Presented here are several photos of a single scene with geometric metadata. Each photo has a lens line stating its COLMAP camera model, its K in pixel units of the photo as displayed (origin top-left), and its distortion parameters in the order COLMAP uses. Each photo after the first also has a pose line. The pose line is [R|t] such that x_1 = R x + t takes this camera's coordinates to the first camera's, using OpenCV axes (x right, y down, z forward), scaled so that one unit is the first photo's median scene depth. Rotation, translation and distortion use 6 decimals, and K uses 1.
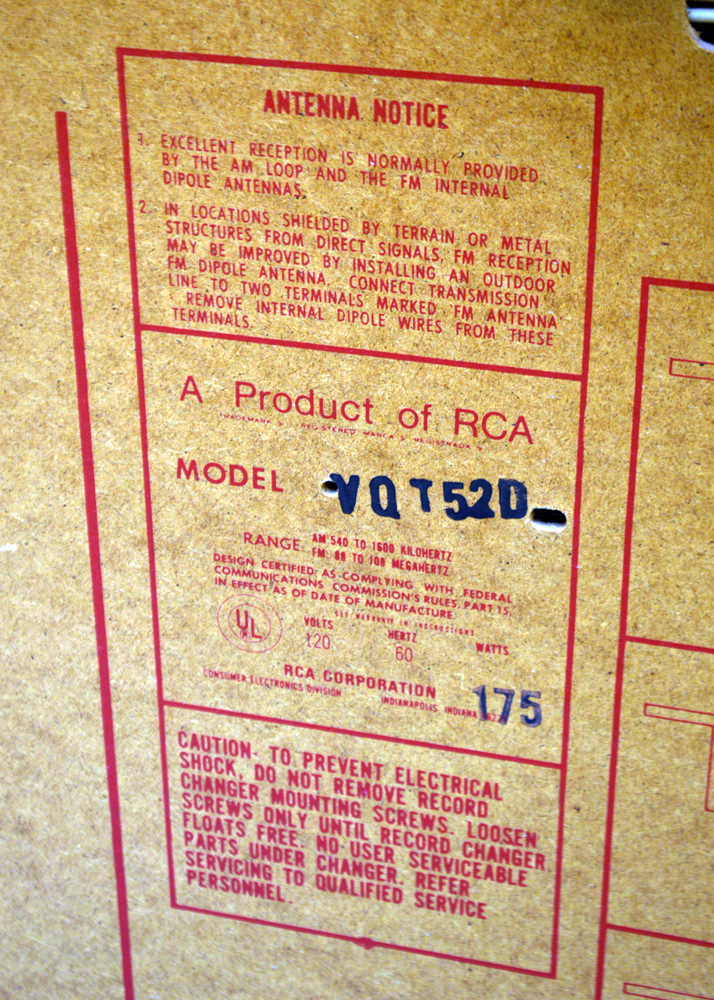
lens RADIAL K [[2085.6, 0, 357.0], [0, 2085.6, 499.9], [0, 0, 1]] dist [-0.026205, 0.000000]
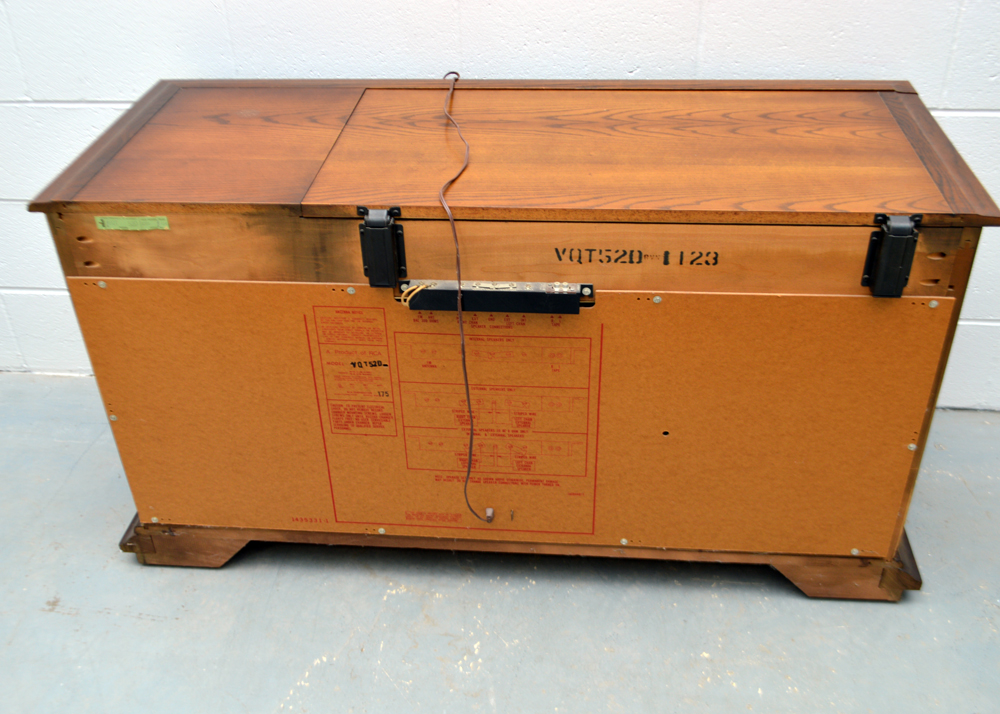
lens RADIAL K [[1023.2, 0, 495.6], [0, 1023.2, 354.7], [0, 0, 1]] dist [-0.004446, 0.000000]
pose [[0.984121, -0.115715, 0.134594, 0.003065], [0.103315, 0.990030, 0.095742, -0.288327], [-0.144331, -0.080316, 0.986265, -2.156454]]
